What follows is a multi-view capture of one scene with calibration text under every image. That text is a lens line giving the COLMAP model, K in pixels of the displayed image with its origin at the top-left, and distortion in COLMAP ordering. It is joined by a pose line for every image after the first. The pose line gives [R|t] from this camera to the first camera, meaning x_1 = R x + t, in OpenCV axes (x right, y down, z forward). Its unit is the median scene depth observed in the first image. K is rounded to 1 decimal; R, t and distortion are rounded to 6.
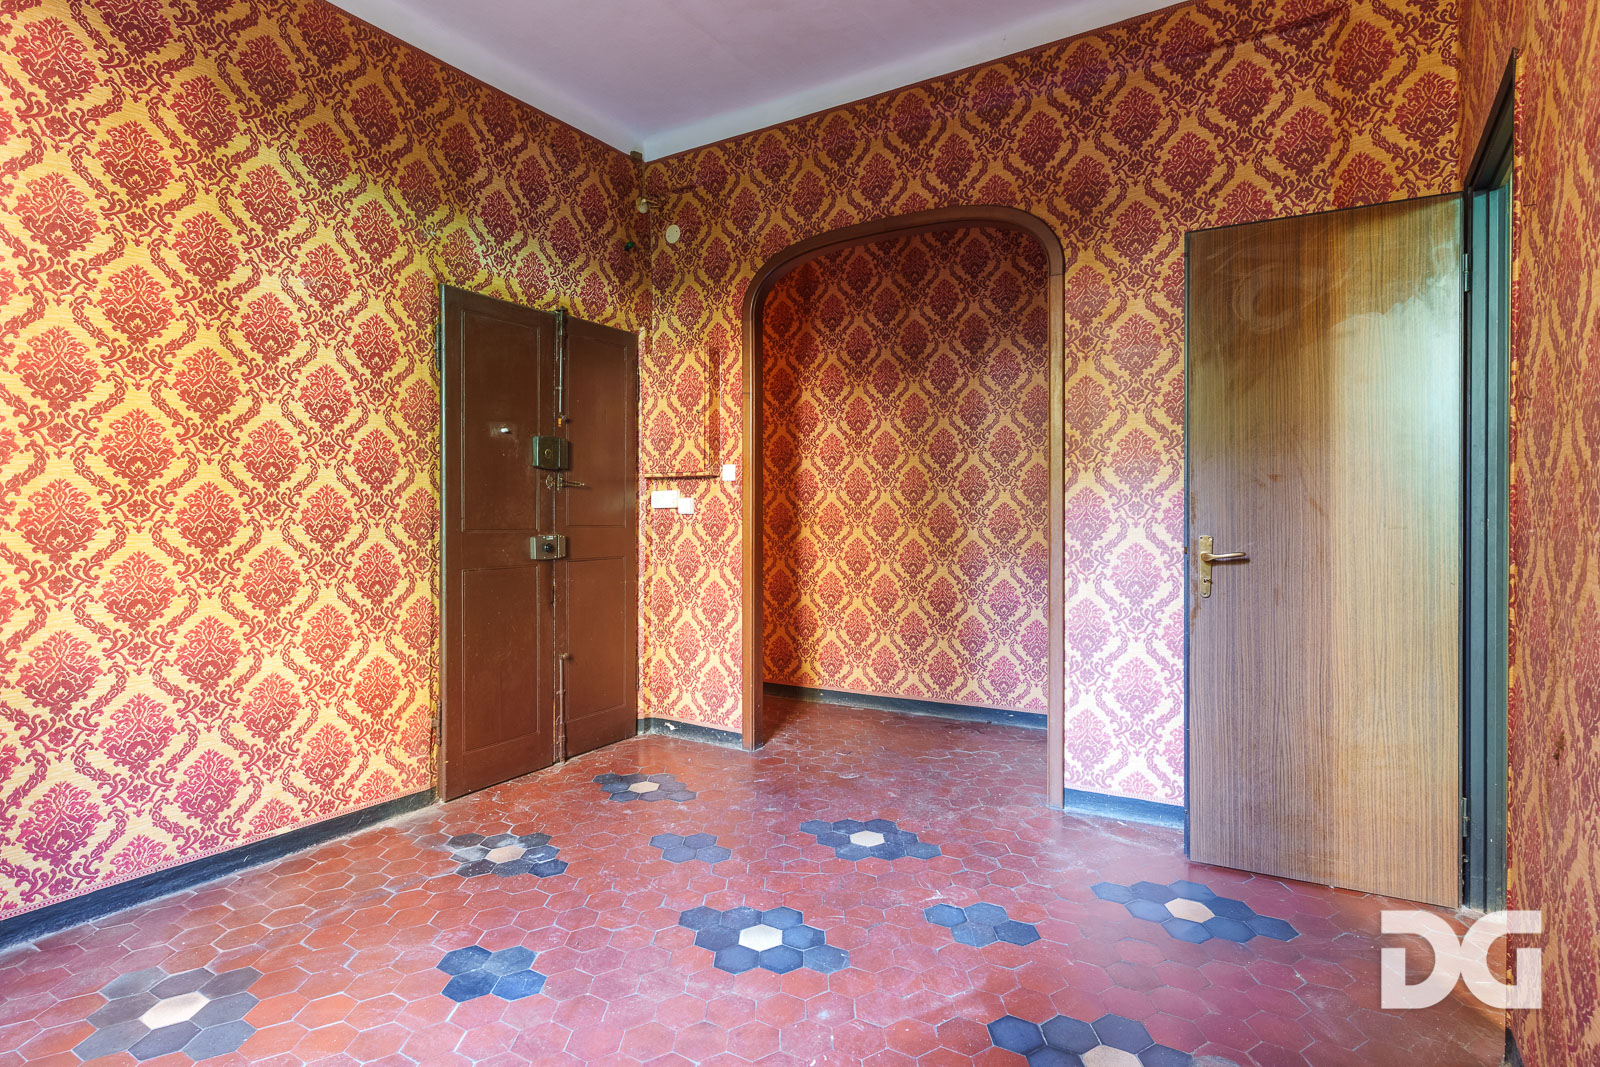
lens RADIAL K [[760.1, 0, 811.9], [0, 760.1, 521.0], [0, 0, 1]] dist [-0.000617, 0.000490]
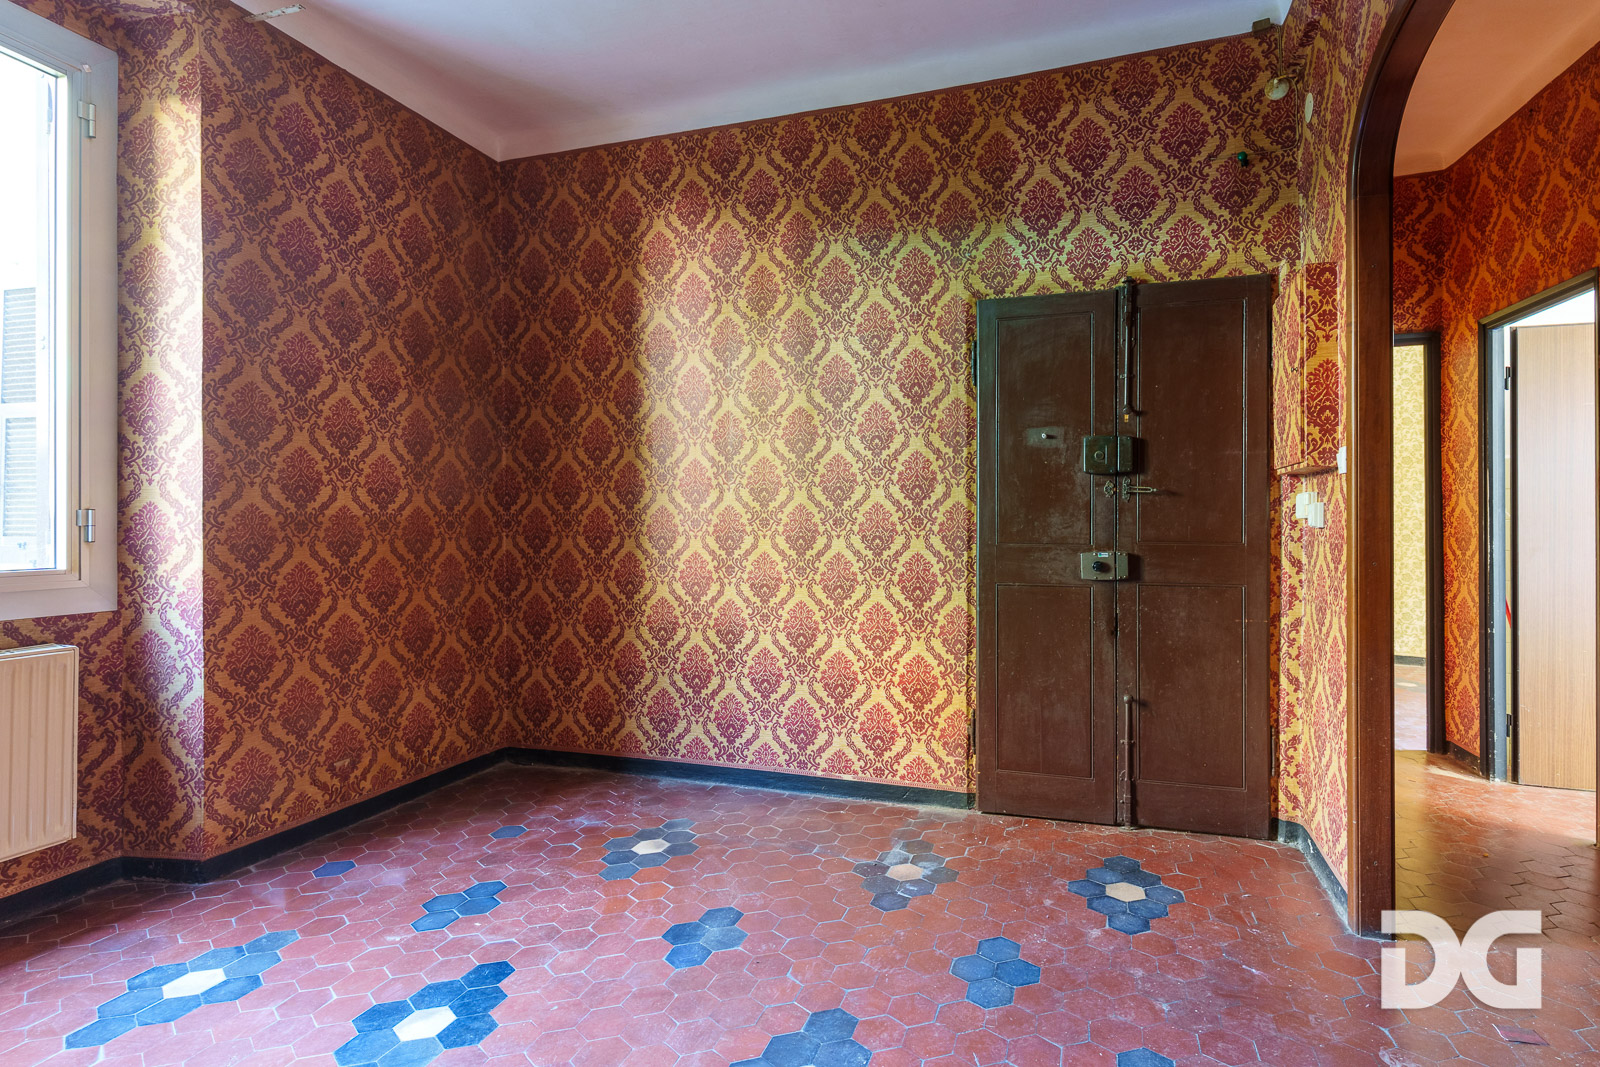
lens RADIAL K [[760.1, 0, 811.9], [0, 760.1, 521.0], [0, 0, 1]] dist [-0.000617, 0.000490]
pose [[0.275977, -0.001286, -0.961163, 0.457669], [-0.008595, 0.999956, -0.003806, -0.011802], [0.961126, 0.009312, 0.275954, 0.541140]]
